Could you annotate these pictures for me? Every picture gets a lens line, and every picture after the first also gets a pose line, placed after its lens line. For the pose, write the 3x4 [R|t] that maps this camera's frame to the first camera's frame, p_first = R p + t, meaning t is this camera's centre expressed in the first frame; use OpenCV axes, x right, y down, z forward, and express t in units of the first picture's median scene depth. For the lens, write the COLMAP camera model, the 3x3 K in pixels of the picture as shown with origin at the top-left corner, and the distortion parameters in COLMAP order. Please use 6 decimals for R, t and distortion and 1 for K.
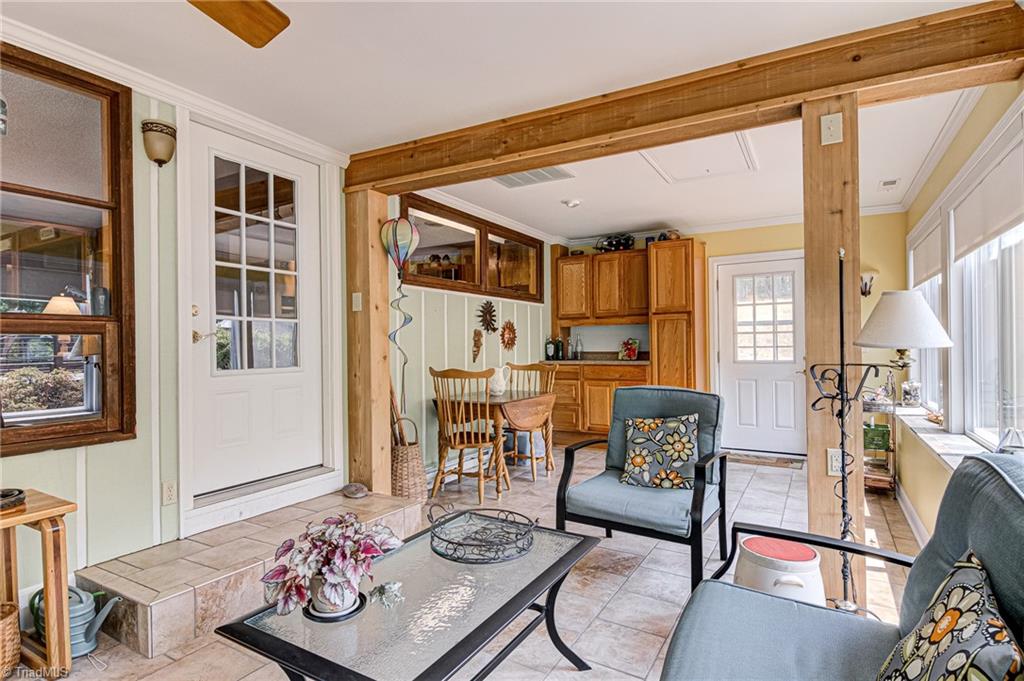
lens RADIAL K [[535.7, 0, 517.8], [0, 535.7, 341.9], [0, 0, 1]] dist [0.017106, -0.014230]
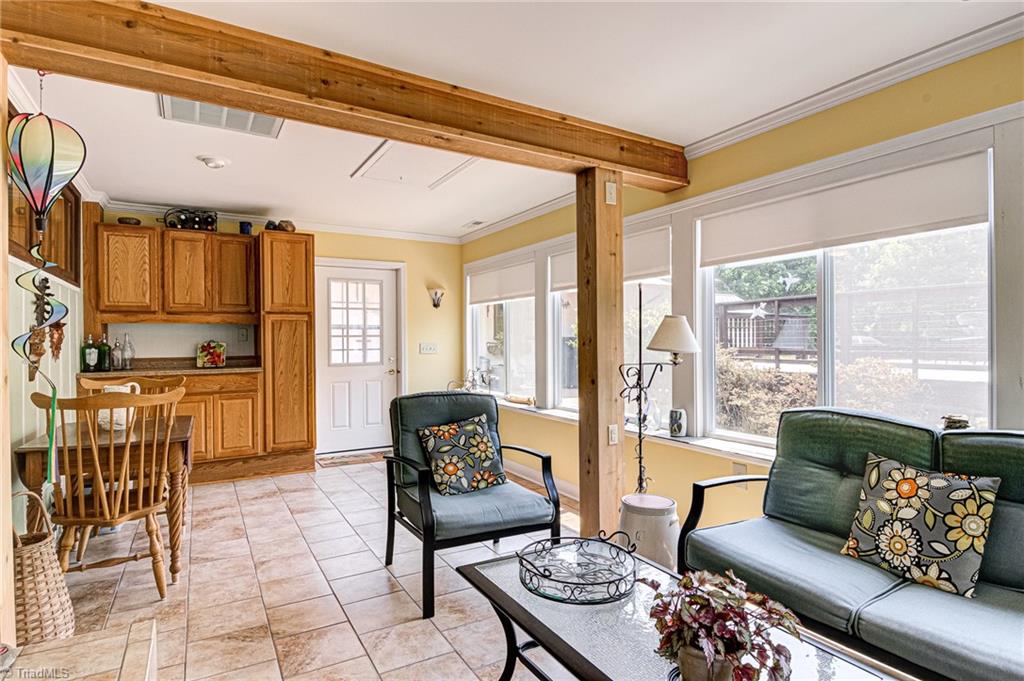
lens RADIAL K [[535.7, 0, 517.8], [0, 535.7, 342.9], [0, 0, 1]] dist [0.017106, -0.014230]
pose [[0.491176, 0.001764, 0.871058, -0.307857], [-0.003065, 0.999995, -0.000297, -0.004838], [-0.871055, -0.002524, 0.491180, 0.223932]]
